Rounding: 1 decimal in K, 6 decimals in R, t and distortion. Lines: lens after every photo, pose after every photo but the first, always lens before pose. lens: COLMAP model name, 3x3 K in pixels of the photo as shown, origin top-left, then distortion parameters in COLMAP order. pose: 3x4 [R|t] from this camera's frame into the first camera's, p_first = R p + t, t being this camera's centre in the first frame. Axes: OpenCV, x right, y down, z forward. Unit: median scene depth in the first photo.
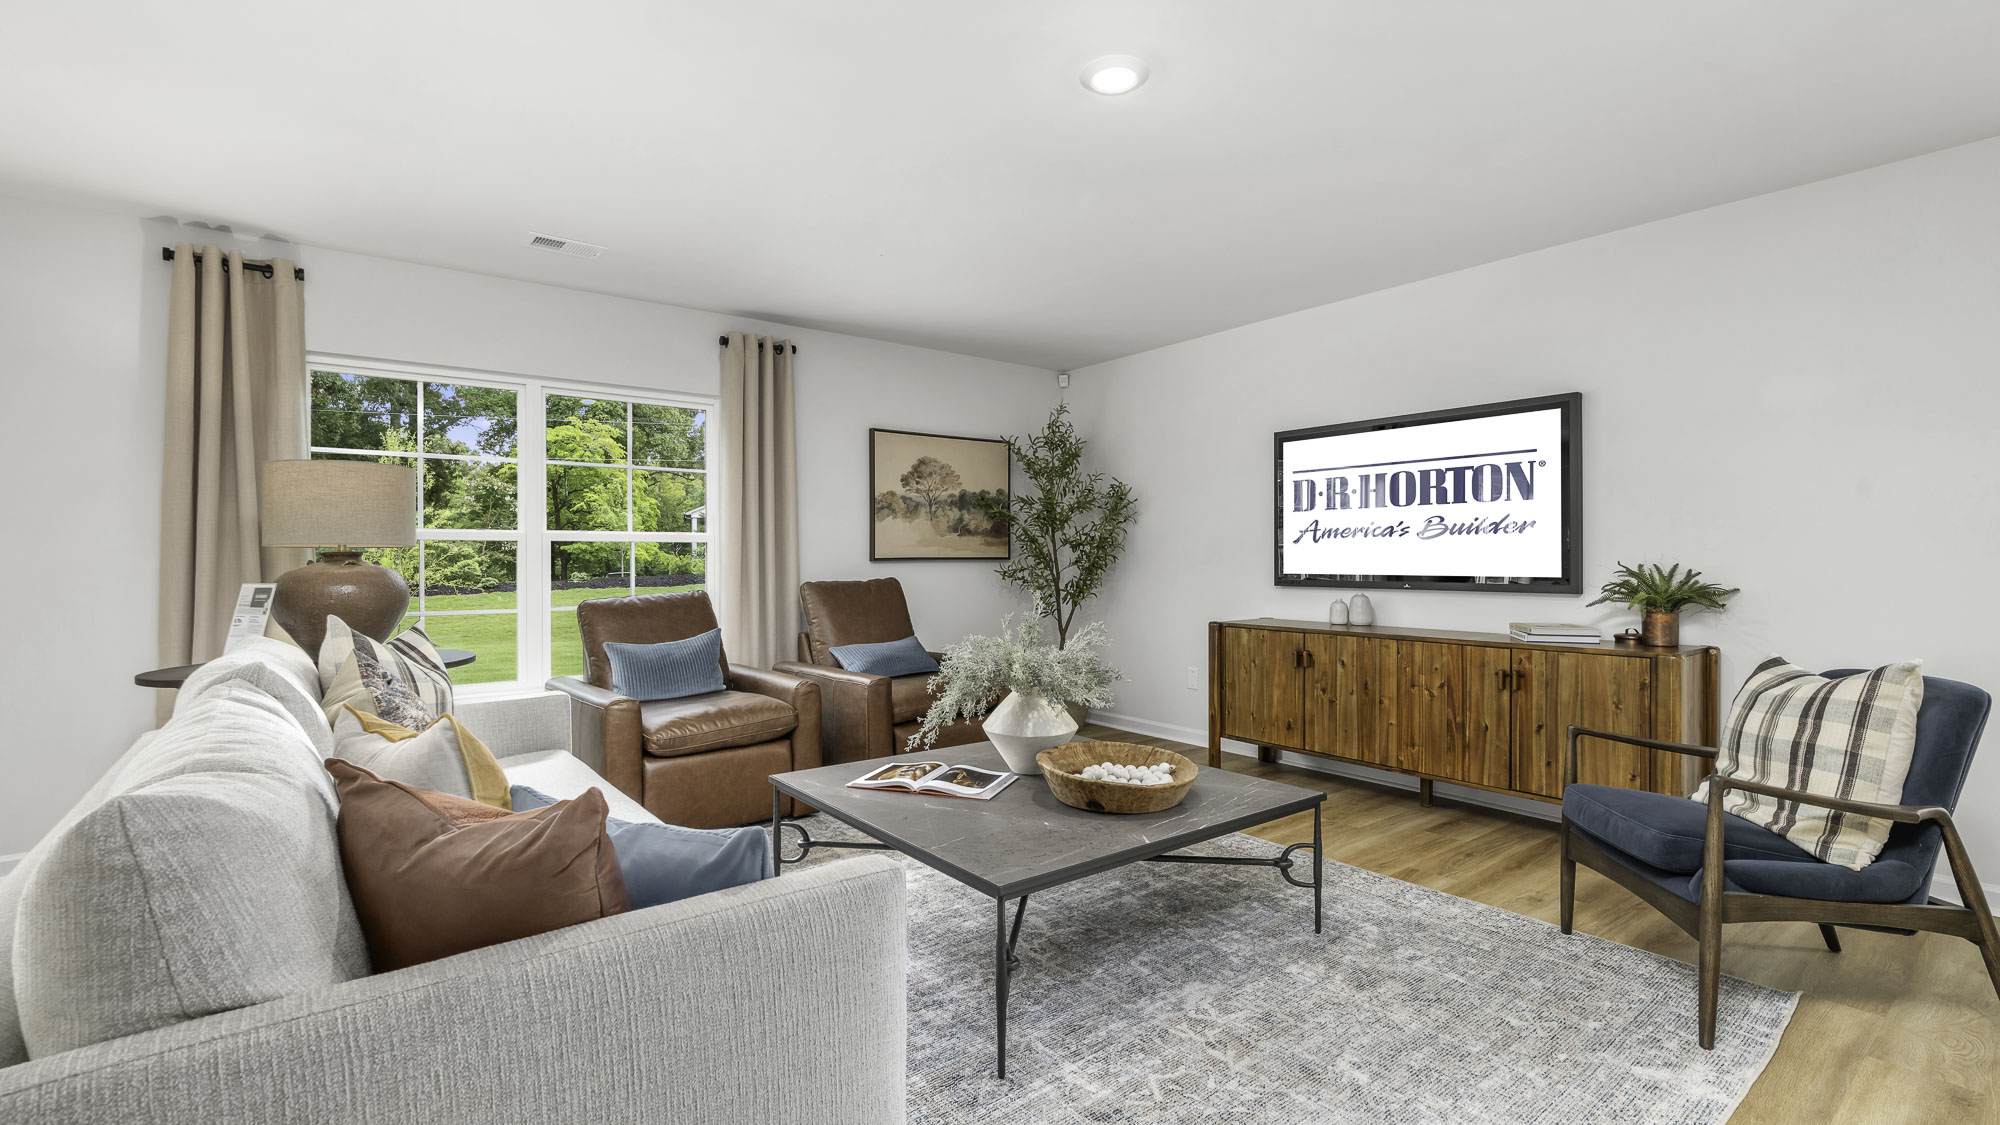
lens RADIAL K [[888.3, 0, 999.0], [0, 888.3, 566.9], [0, 0, 1]] dist [-0.006184, -0.004463]
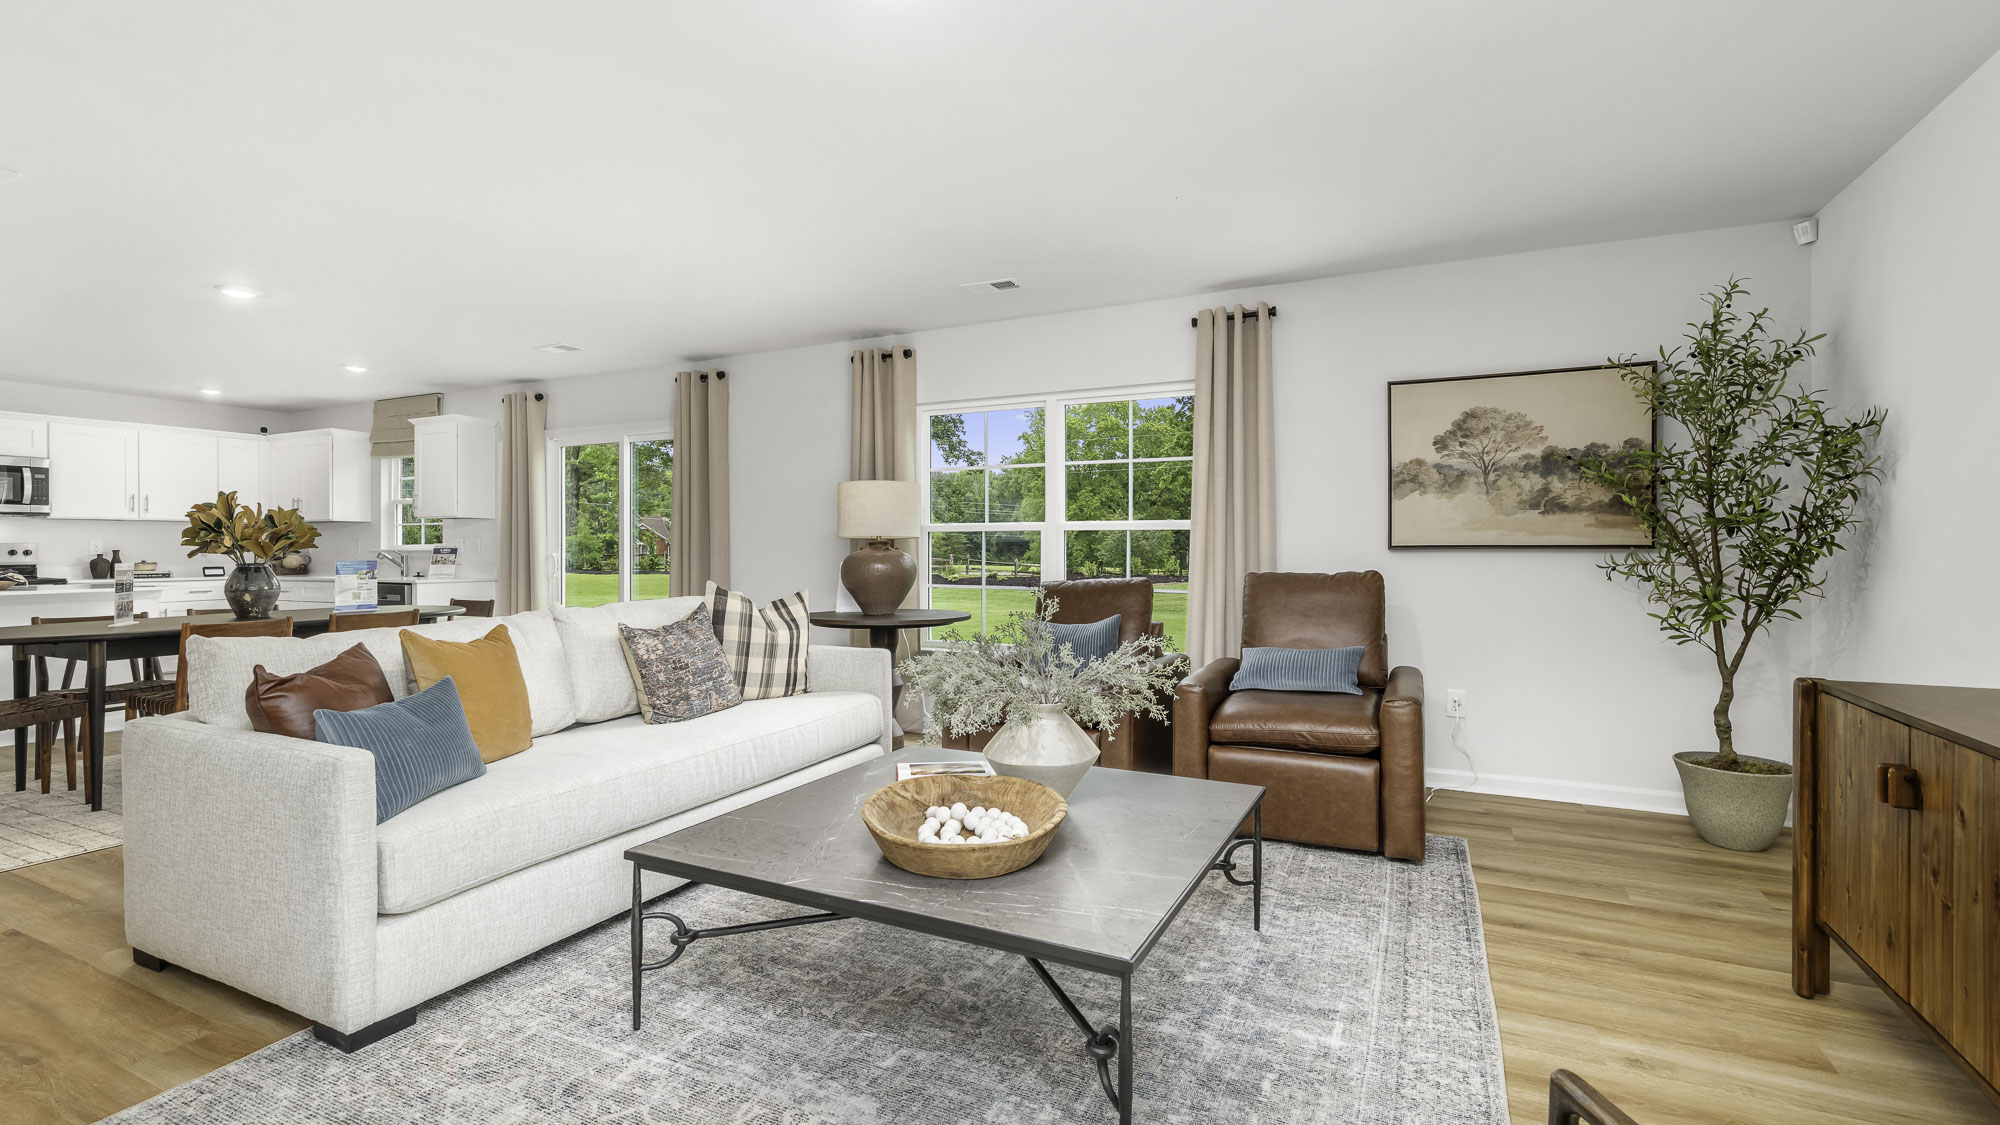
lens RADIAL K [[888.3, 0, 997.9], [0, 888.3, 557.1], [0, 0, 1]] dist [-0.006184, -0.004463]
pose [[0.428582, 0.014416, -0.903388, 0.411586], [-0.009242, 0.999890, 0.011572, -0.005376], [0.903456, 0.003390, 0.428668, 0.331535]]
